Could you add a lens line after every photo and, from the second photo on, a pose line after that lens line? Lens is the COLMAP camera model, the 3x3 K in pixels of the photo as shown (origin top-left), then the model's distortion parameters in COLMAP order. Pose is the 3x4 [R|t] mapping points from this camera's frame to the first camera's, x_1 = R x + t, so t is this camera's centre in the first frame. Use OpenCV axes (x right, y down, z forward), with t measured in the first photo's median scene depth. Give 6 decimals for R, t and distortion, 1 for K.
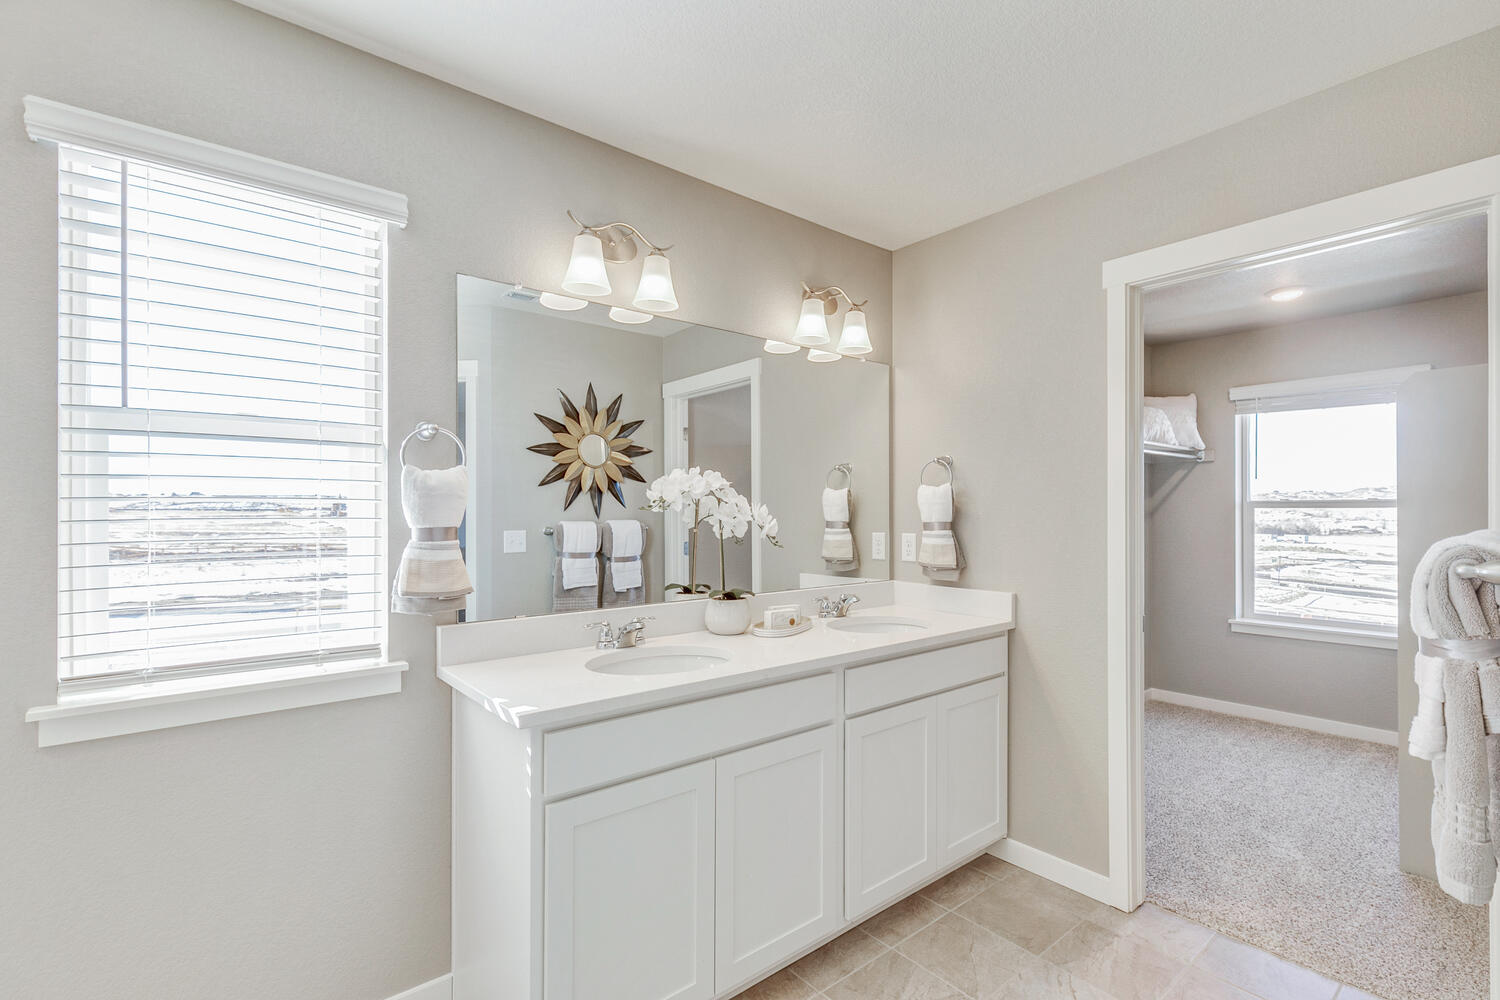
lens RADIAL K [[679.2, 0, 760.8], [0, 679.2, 513.7], [0, 0, 1]] dist [0.003063, 0.000210]
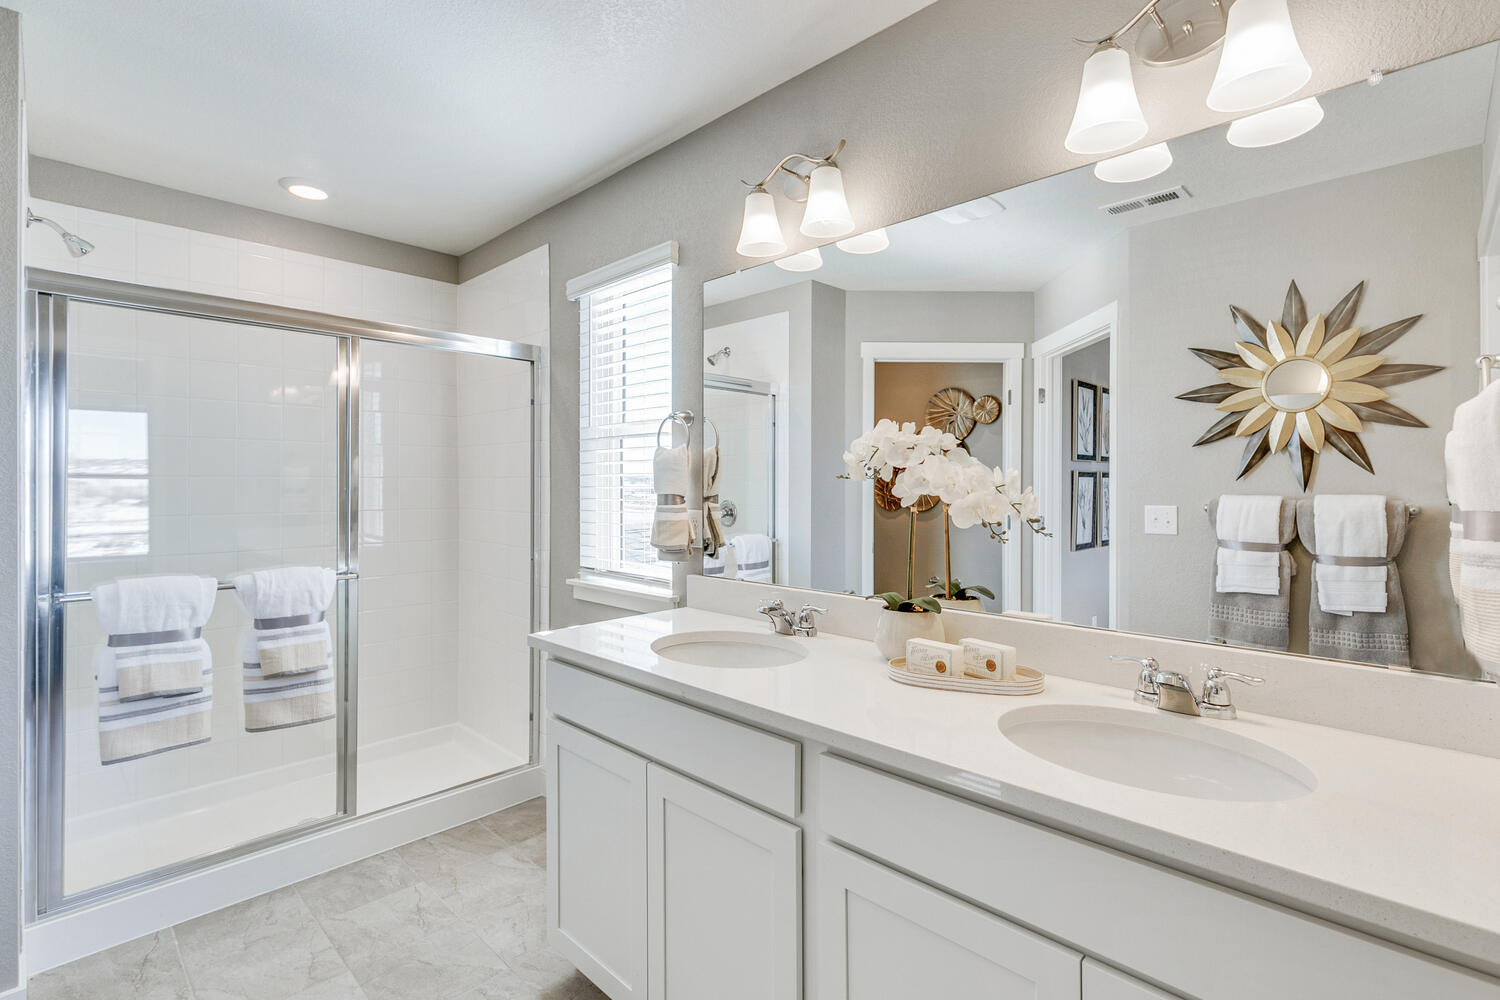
lens RADIAL K [[683.7, 0, 748.3], [0, 683.7, 486.0], [0, 0, 1]] dist [0.001212, 0.000105]
pose [[0.120223, 0.003627, -0.992740, 0.438412], [-0.001233, 0.999993, 0.003505, 0.000371], [0.992746, 0.000802, 0.120226, 0.543885]]
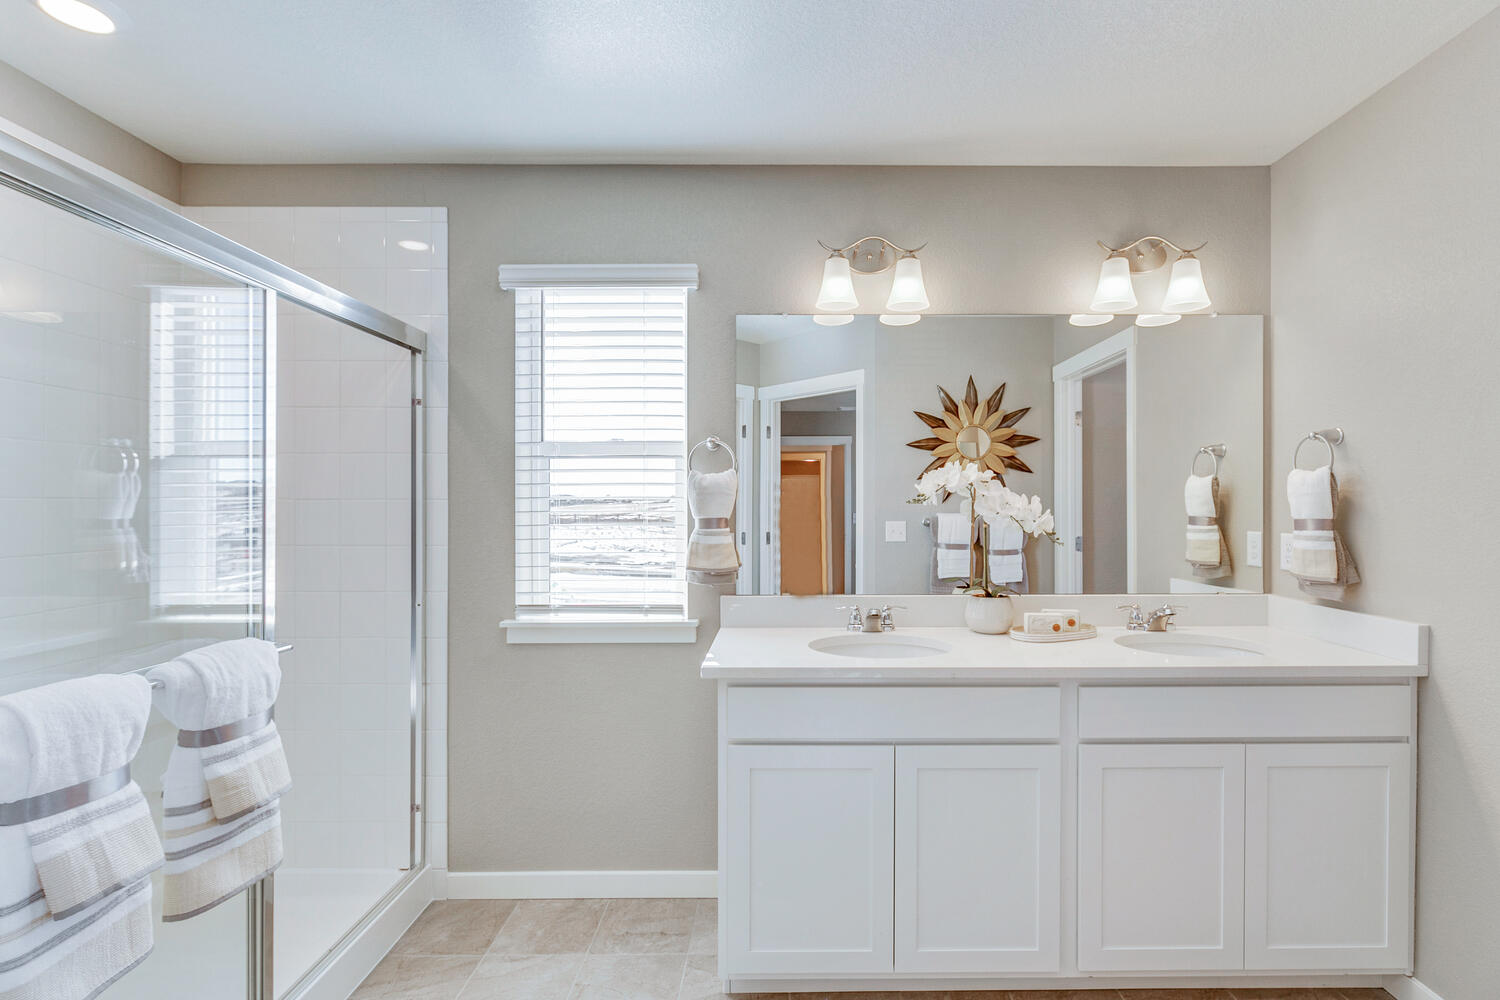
lens RADIAL K [[692.7, 0, 785.6], [0, 692.7, 506.0], [0, 0, 1]] dist [-0.001821, -0.000298]
pose [[0.772286, 0.002317, -0.635270, 0.251475], [-0.000130, 0.999994, 0.003489, -0.003916], [0.635275, -0.002612, 0.772282, 0.043129]]
